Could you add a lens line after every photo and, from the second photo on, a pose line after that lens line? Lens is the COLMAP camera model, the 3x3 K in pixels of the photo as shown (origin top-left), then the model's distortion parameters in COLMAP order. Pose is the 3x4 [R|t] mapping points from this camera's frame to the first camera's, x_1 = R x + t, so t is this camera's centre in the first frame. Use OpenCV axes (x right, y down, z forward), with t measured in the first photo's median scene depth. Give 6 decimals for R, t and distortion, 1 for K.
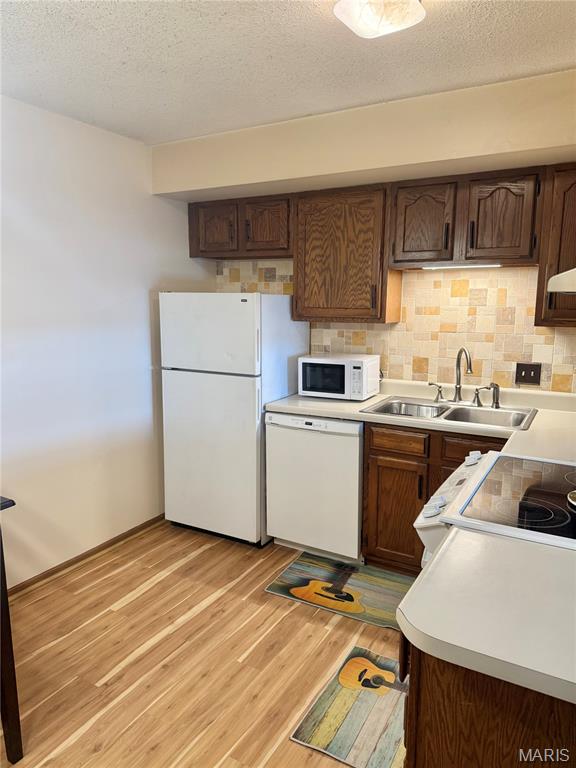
lens RADIAL K [[536.3, 0, 287.2], [0, 536.3, 388.0], [0, 0, 1]] dist [0.127939, -0.138059]
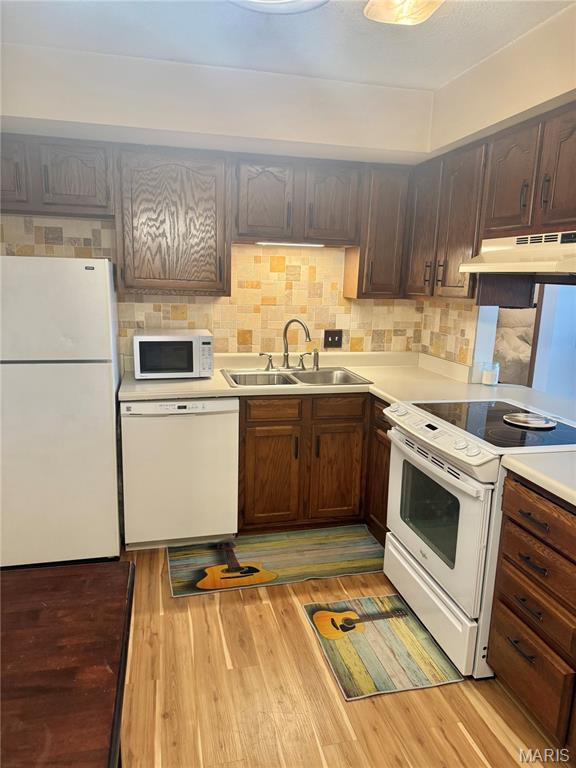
lens RADIAL K [[536.3, 0, 287.2], [0, 536.3, 388.0], [0, 0, 1]] dist [0.127939, -0.138059]
pose [[0.728978, -0.123147, 0.673369, -0.433322], [0.089014, 0.992386, 0.085124, -0.027847], [-0.678725, -0.002114, 0.734389, 0.196486]]
